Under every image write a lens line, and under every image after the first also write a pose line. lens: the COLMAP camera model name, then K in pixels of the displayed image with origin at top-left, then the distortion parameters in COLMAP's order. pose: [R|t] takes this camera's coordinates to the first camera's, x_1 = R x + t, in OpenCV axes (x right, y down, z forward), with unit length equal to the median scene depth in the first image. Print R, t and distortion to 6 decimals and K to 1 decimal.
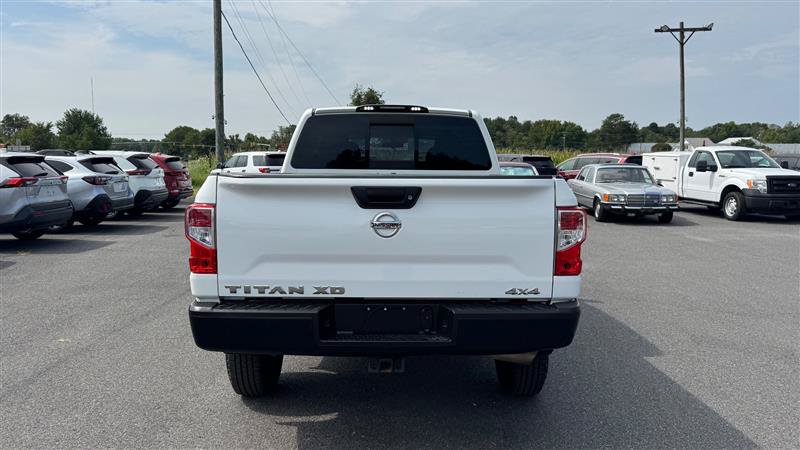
lens RADIAL K [[666.6, 0, 401.9], [0, 666.6, 230.4], [0, 0, 1]] dist [0.160503, -0.294327]
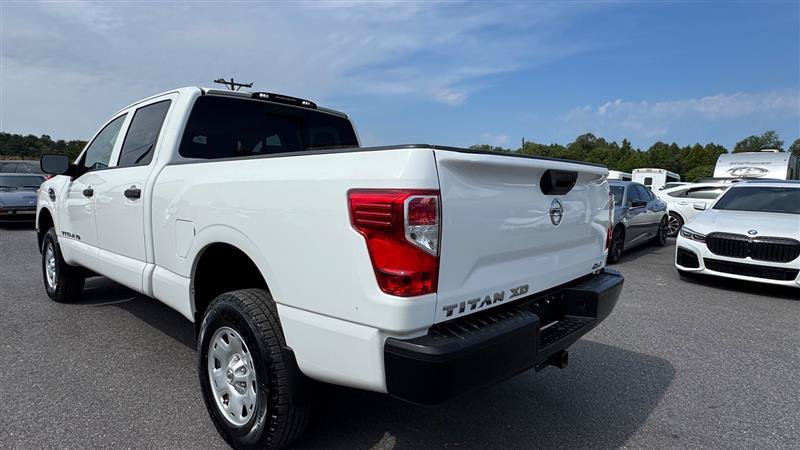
lens RADIAL K [[463.3, 0, 400.0], [0, 463.3, 225.0], [0, 0, 1]] dist [-0.004738, -0.000234]
pose [[0.678613, -0.055237, 0.732416, -0.394410], [0.055224, 0.998183, 0.024114, -0.010513], [-0.732417, 0.024083, 0.680431, 0.434252]]
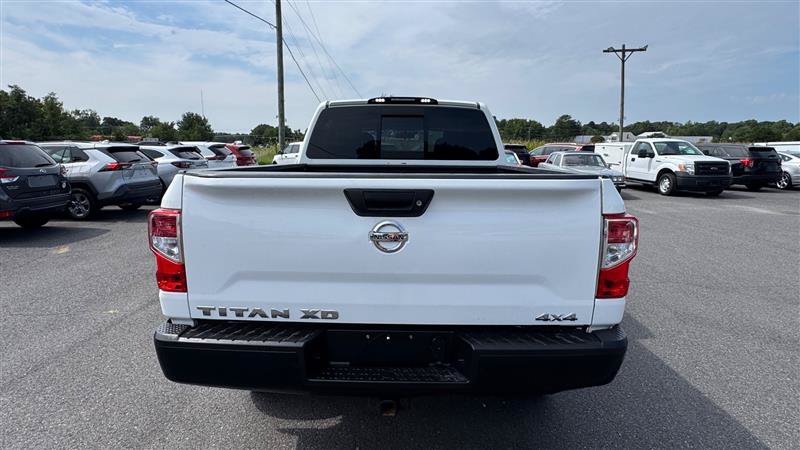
lens RADIAL K [[463.2, 0, 399.1], [0, 463.2, 227.7], [0, 0, 1]] dist [-0.001173, -0.001197]
pose [[0.999482, 0.005733, -0.031669, 0.003663], [-0.003578, 0.997701, 0.067674, -0.034204], [0.031985, -0.067526, 0.997205, 0.272478]]
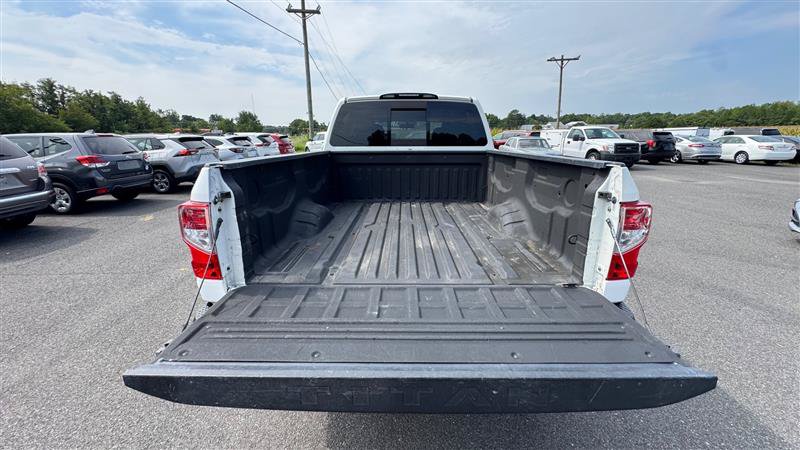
lens RADIAL K [[321.7, 0, 400.2], [0, 321.7, 226.6], [0, 0, 1]] dist [-0.001618, -0.000164]
pose [[0.999768, -0.005291, -0.020900, -0.018978], [0.008826, 0.984912, 0.172831, -0.046720], [0.019670, -0.172976, 0.984730, 0.370226]]
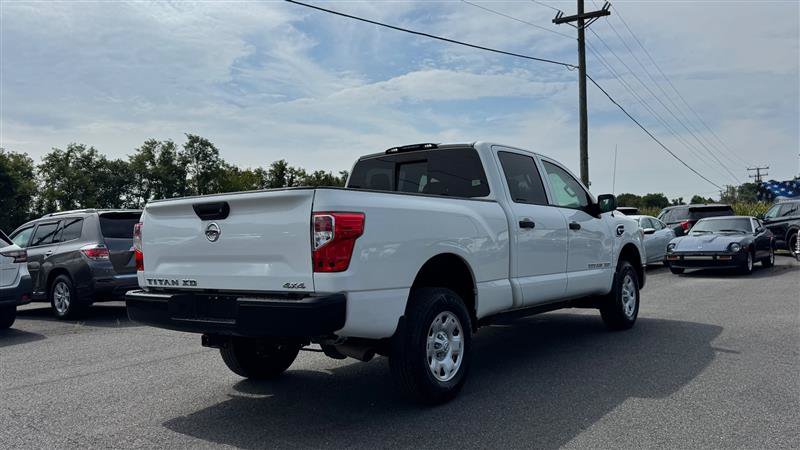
lens RADIAL K [[666.6, 0, 401.9], [0, 666.6, 230.4], [0, 0, 1]] dist [0.160503, -0.294327]
pose [[0.797104, -0.035033, -0.602825, 0.646861], [-0.025339, 0.995496, -0.091359, 0.060242], [0.603310, 0.088098, 0.792626, 0.105972]]
